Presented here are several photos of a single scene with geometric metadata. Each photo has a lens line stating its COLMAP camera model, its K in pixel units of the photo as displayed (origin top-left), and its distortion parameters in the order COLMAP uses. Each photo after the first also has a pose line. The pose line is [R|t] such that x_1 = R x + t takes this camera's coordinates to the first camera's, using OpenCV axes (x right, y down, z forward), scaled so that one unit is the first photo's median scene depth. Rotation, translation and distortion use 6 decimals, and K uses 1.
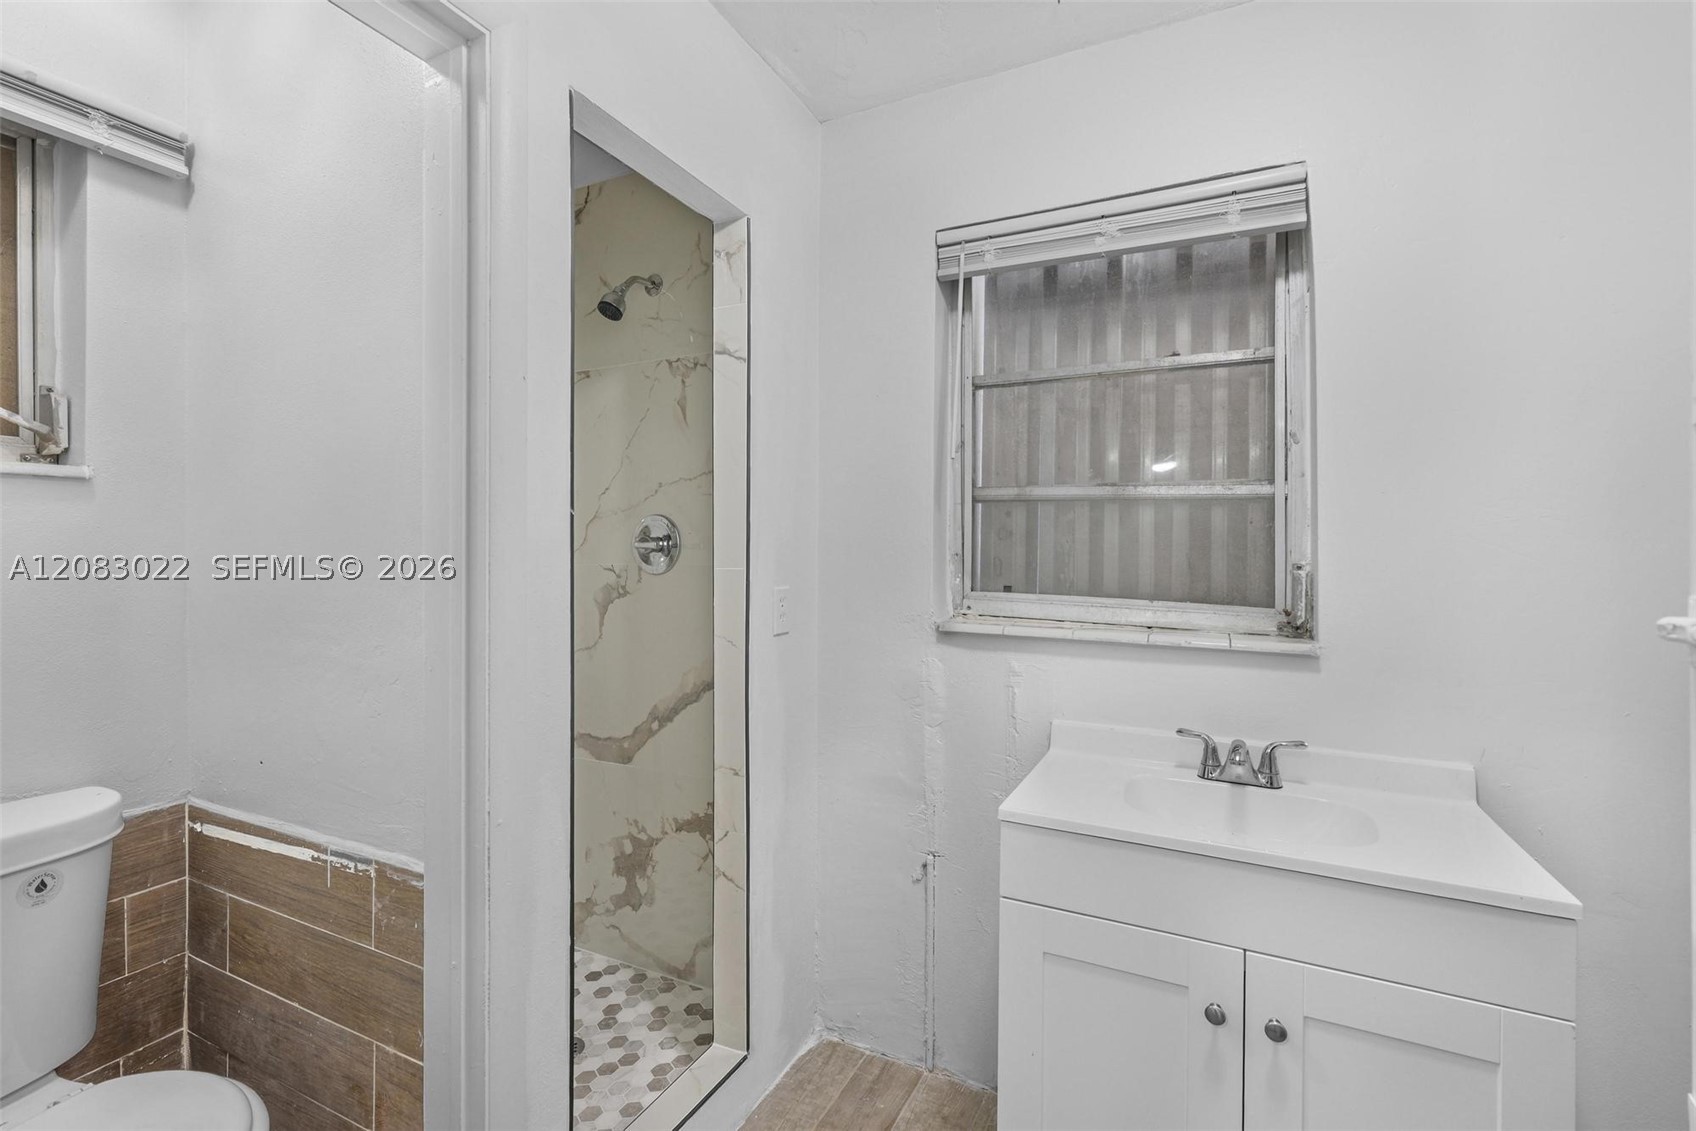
lens RADIAL K [[740.9, 0, 882.0], [0, 740.9, 552.8], [0, 0, 1]] dist [0.004931, -0.000291]
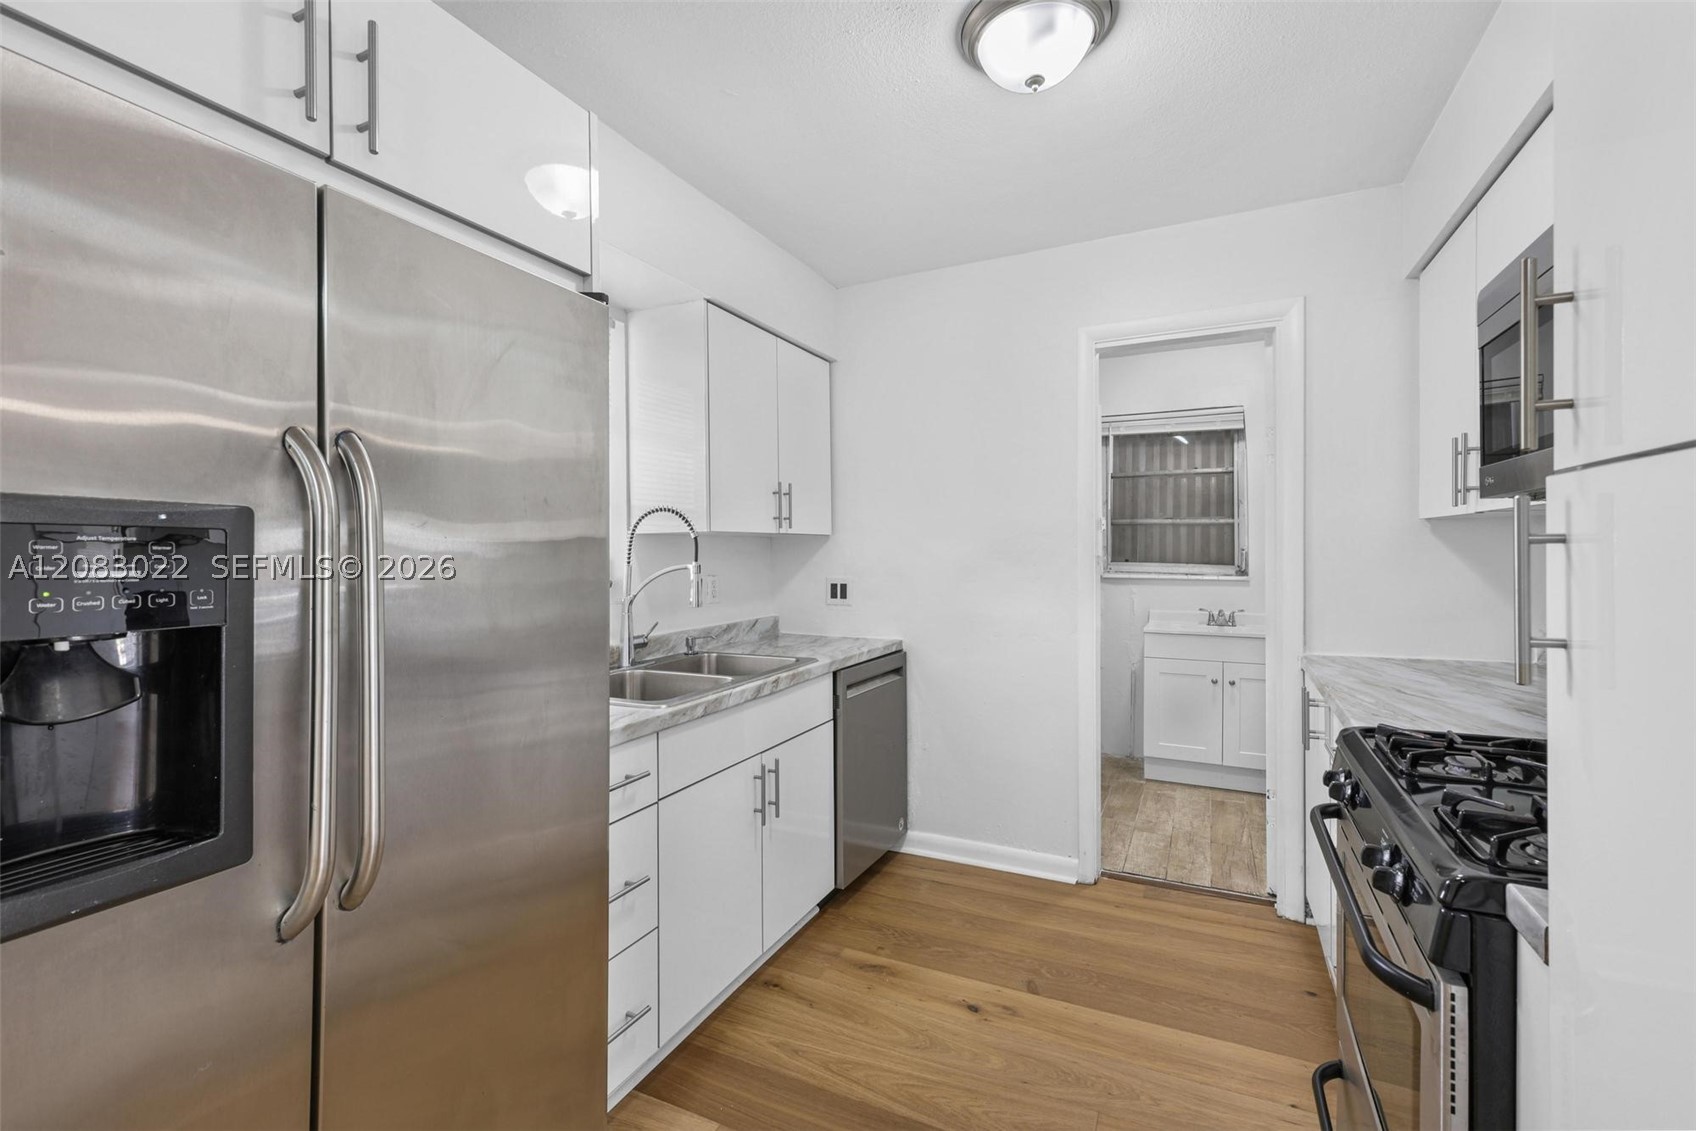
lens RADIAL K [[740.9, 0, 858.8], [0, 740.9, 559.5], [0, 0, 1]] dist [0.004931, -0.000291]
pose [[0.999847, -0.017270, -0.002752, -0.803473], [0.017335, 0.999522, 0.025598, -0.037317], [0.002309, -0.025642, 0.999669, -1.649982]]
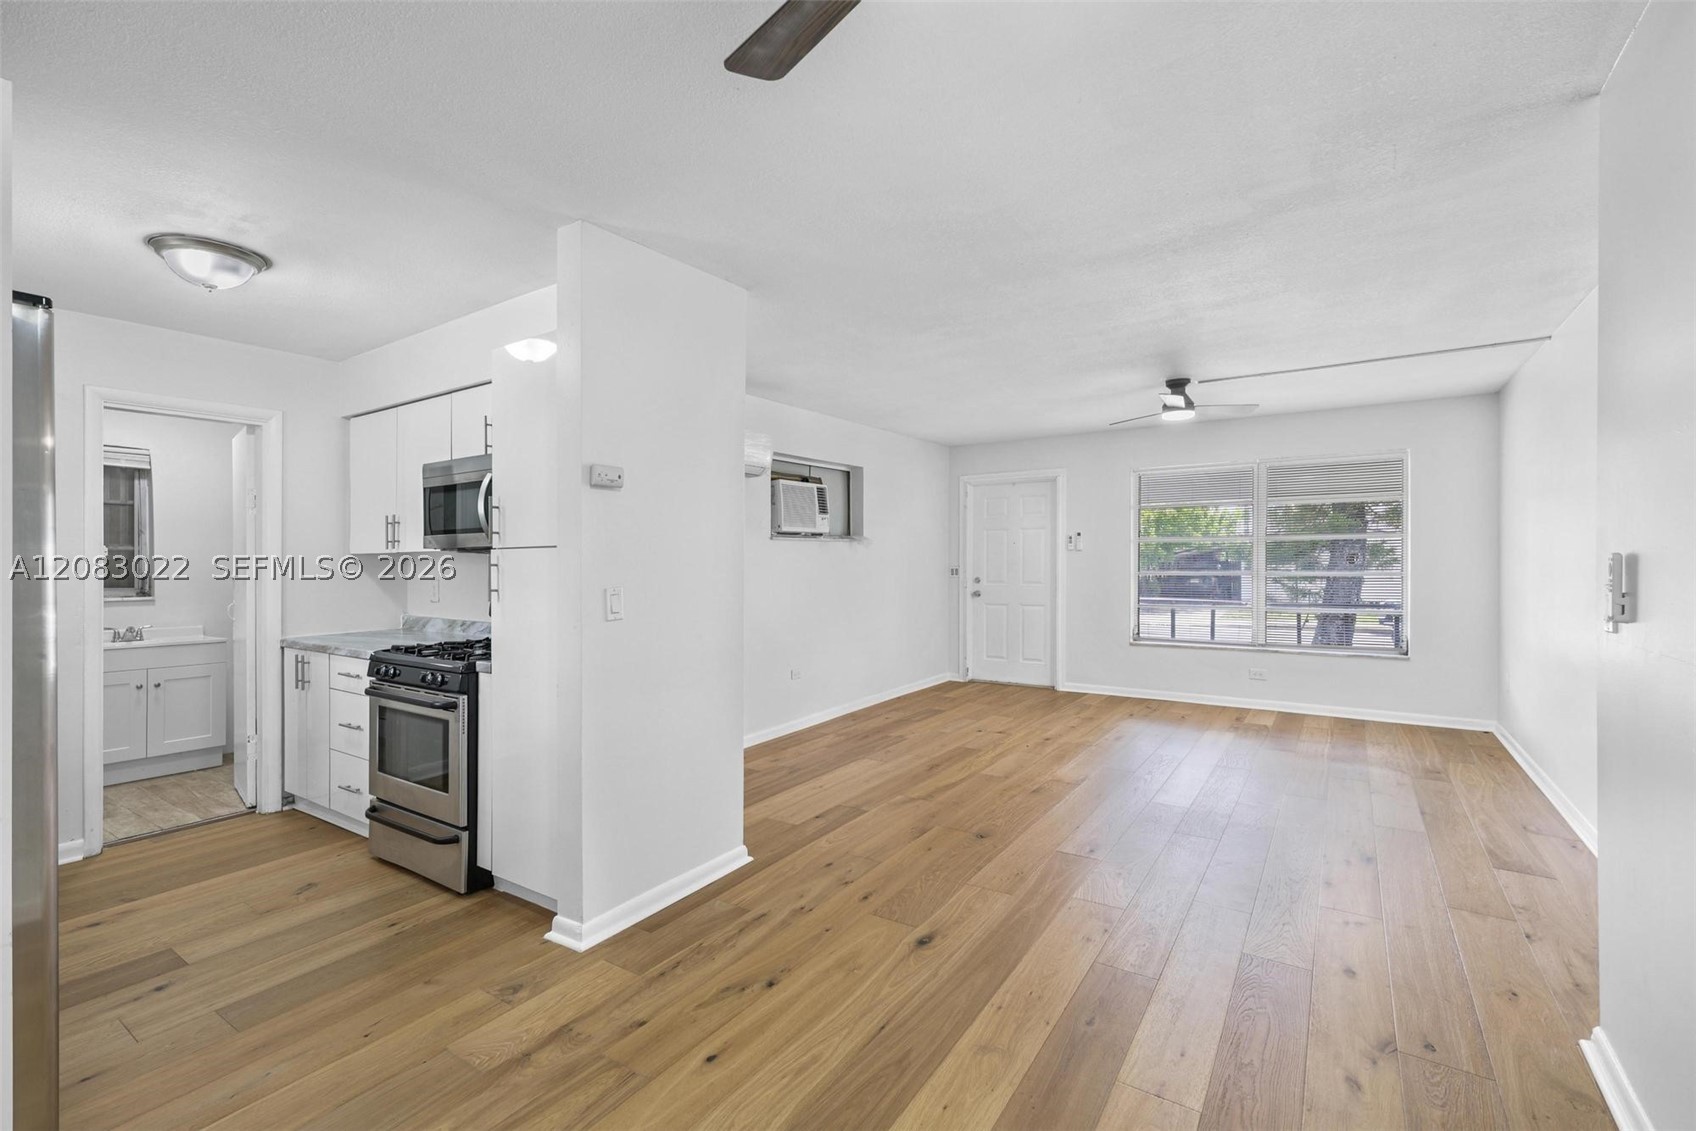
lens RADIAL K [[740.9, 0, 839.5], [0, 740.9, 563.3], [0, 0, 1]] dist [0.004931, -0.000291]
pose [[0.162317, -0.009193, 0.986696, -1.964778], [0.000316, 0.999957, 0.009264, -0.050069], [-0.986739, -0.001192, 0.162313, -2.291100]]
